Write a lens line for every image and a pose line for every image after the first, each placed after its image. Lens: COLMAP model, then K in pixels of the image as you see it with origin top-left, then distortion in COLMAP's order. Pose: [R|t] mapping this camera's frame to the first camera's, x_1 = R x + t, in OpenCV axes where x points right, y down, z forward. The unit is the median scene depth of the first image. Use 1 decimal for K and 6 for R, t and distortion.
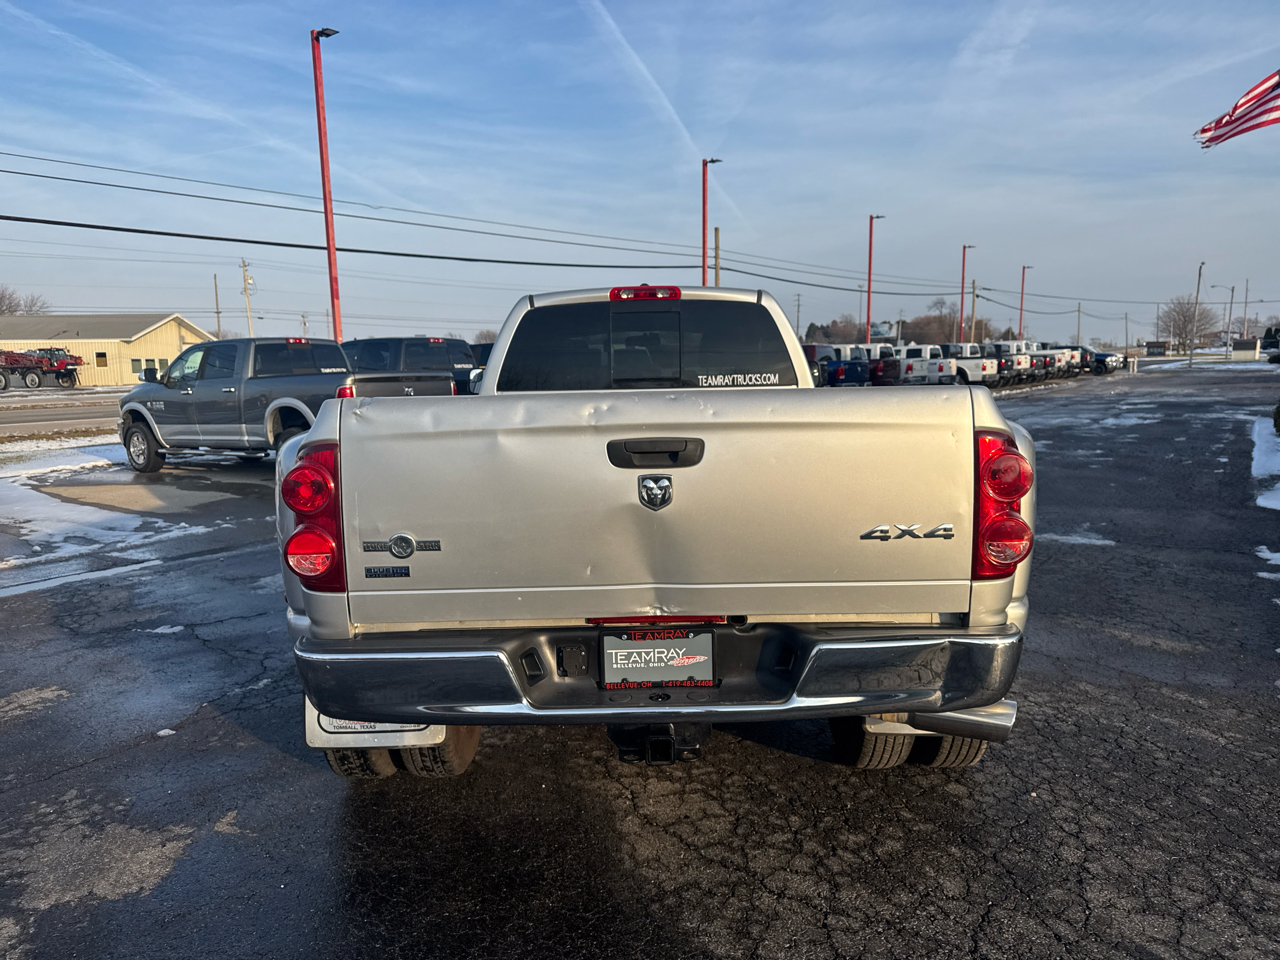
lens RADIAL K [[914.8, 0, 636.3], [0, 914.8, 486.7], [0, 0, 1]] dist [0.033382, -0.034819]
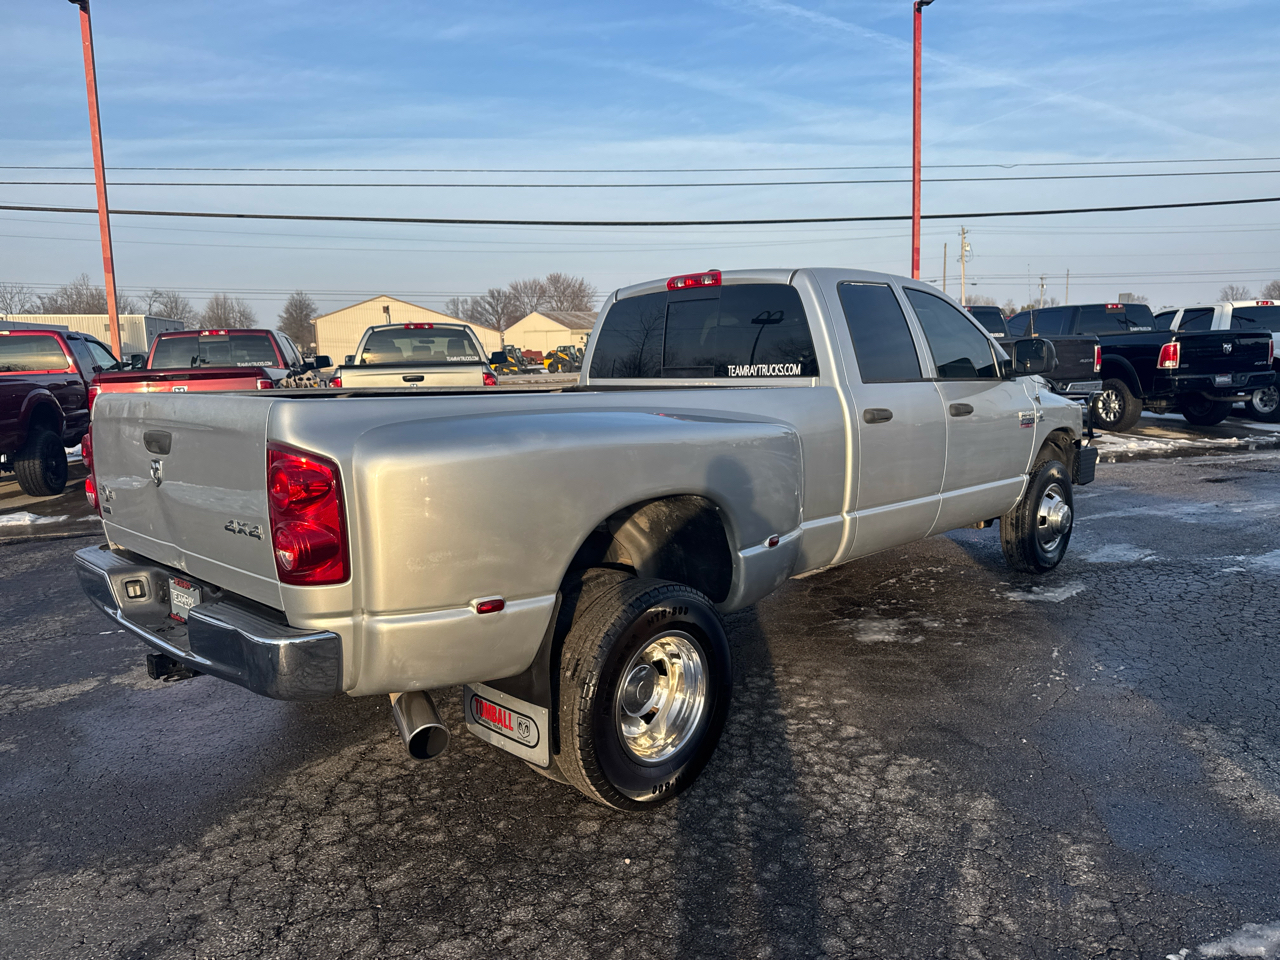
lens RADIAL K [[907.2, 0, 634.6], [0, 907.2, 484.2], [0, 0, 1]] dist [0.043762, -0.040229]
pose [[0.709775, 0.096982, -0.697720, 0.348677], [-0.070553, 0.995284, 0.066571, -0.028034], [0.700886, 0.001976, 0.713271, 0.132581]]
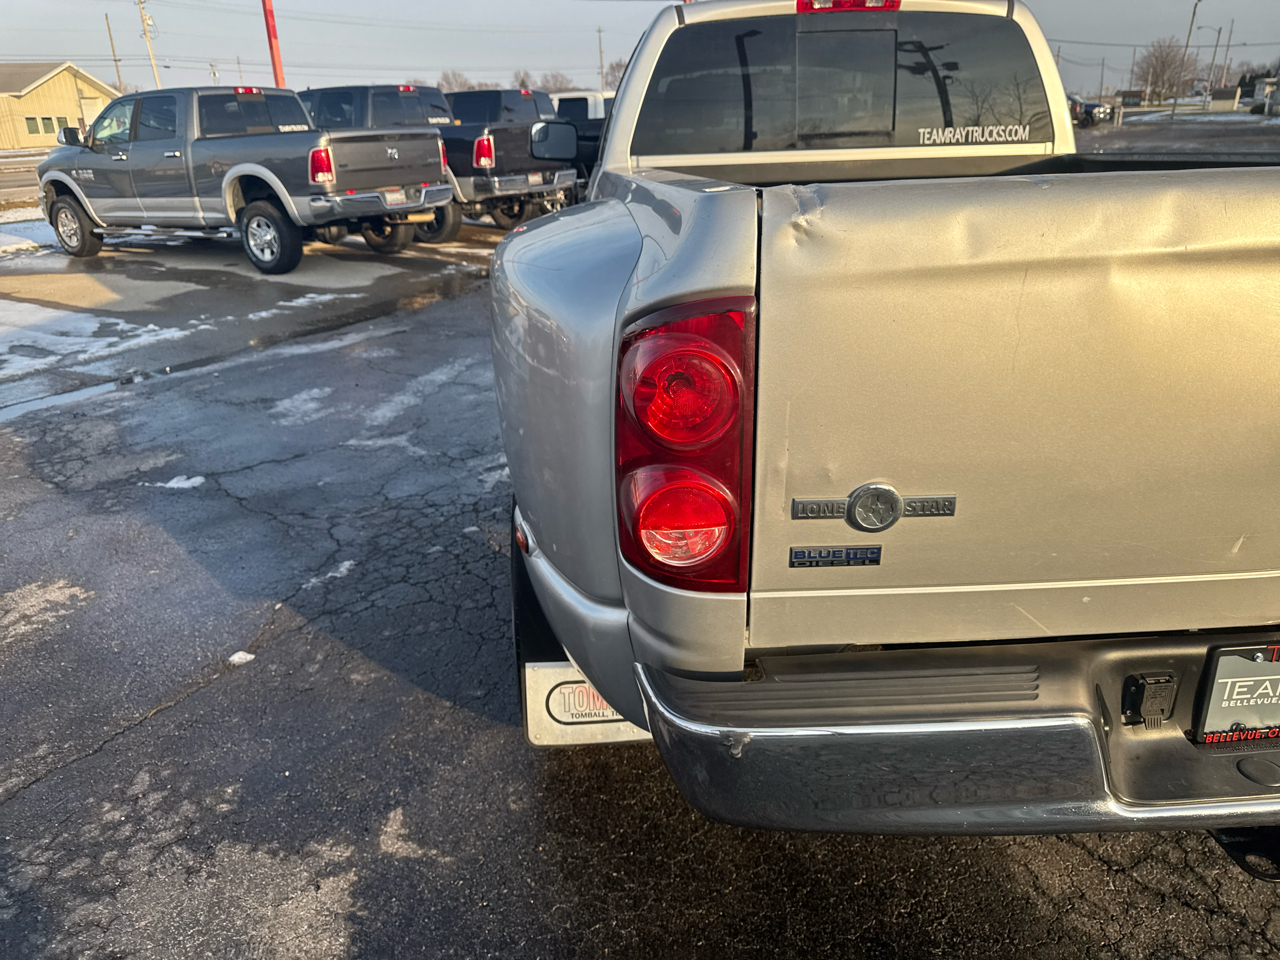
lens RADIAL K [[912.7, 0, 633.4], [0, 912.7, 485.9], [0, 0, 1]] dist [0.022389, -0.029058]
pose [[0.998336, -0.027477, 0.050697, -0.101241], [0.014196, 0.969226, 0.245764, -0.016209], [-0.055890, -0.244635, 0.968003, 0.136340]]
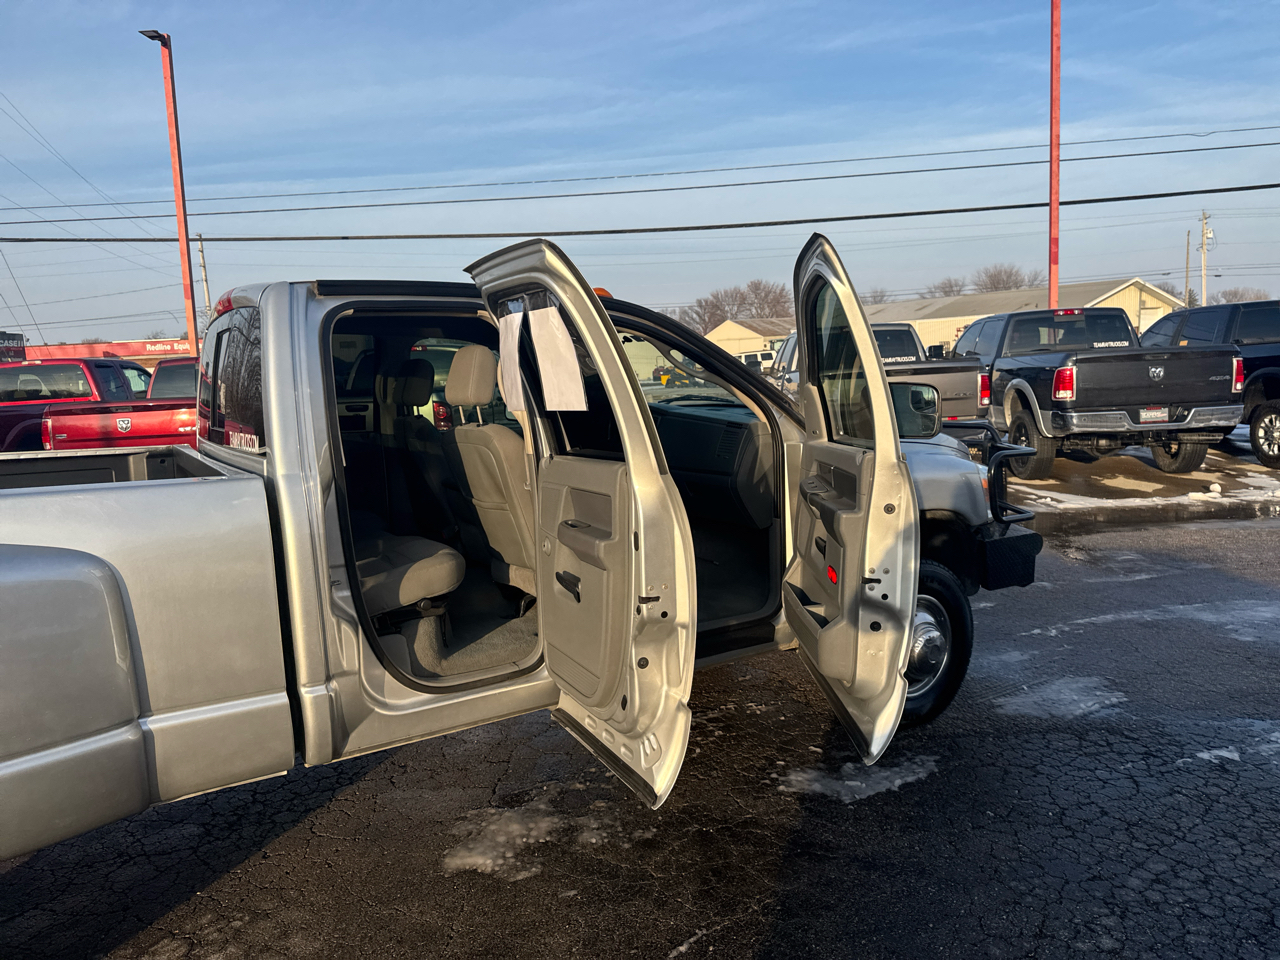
lens RADIAL K [[905.4, 0, 640.0], [0, 905.4, 480.0], [0, 0, 1]] dist [0.032518, -0.028226]
pose [[0.529790, 0.098294, -0.842414, 0.385607], [-0.071152, 0.994911, 0.071340, -0.078724], [0.845139, 0.022144, 0.534088, 0.468345]]
